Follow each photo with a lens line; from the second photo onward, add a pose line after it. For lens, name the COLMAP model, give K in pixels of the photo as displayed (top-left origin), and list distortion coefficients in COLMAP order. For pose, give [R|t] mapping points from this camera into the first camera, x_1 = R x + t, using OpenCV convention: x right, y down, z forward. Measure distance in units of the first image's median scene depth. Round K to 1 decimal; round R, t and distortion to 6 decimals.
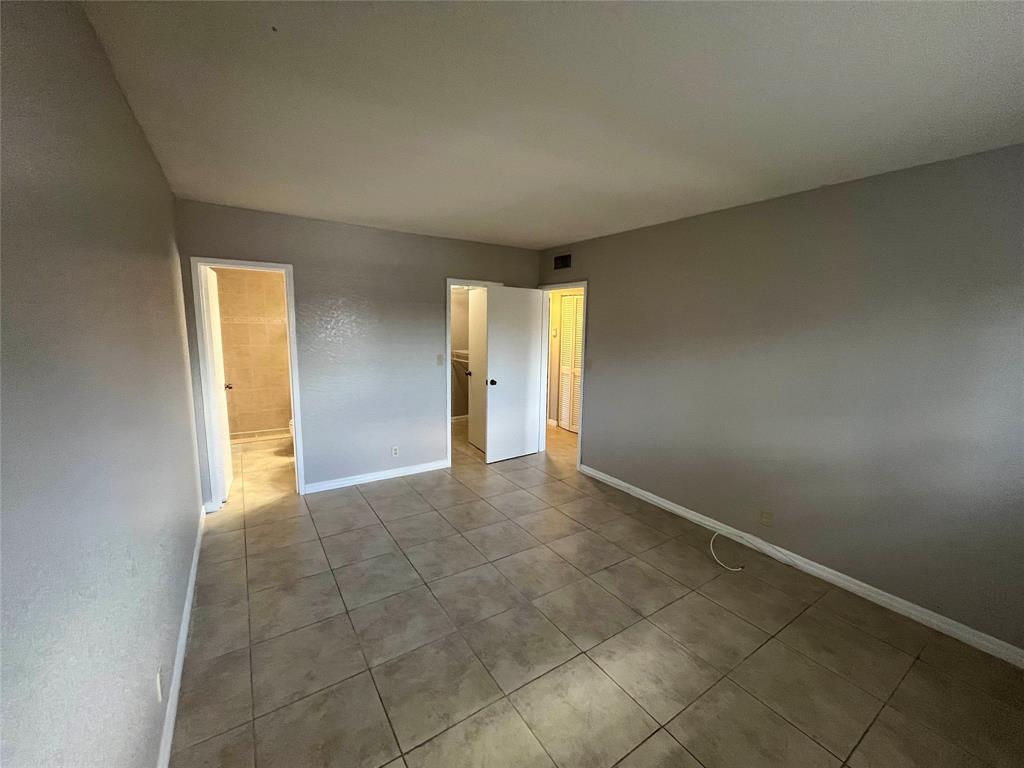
lens RADIAL K [[416.9, 0, 512.7], [0, 416.9, 371.3], [0, 0, 1]] dist [-0.001607, -0.000407]
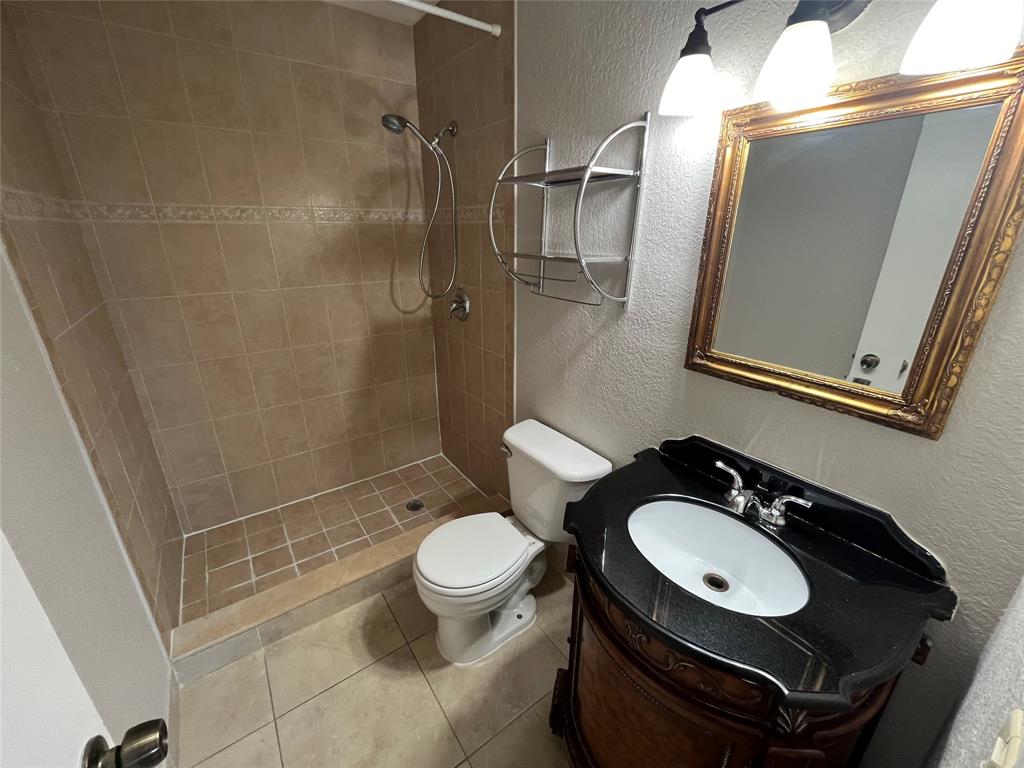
lens RADIAL K [[416.9, 0, 512.7], [0, 416.9, 371.3], [0, 0, 1]] dist [-0.001607, -0.000407]
pose [[0.999277, -0.026232, 0.027519, -0.412115], [0.019177, 0.972778, 0.230946, -0.075094], [-0.032828, -0.230251, 0.972577, 0.648870]]
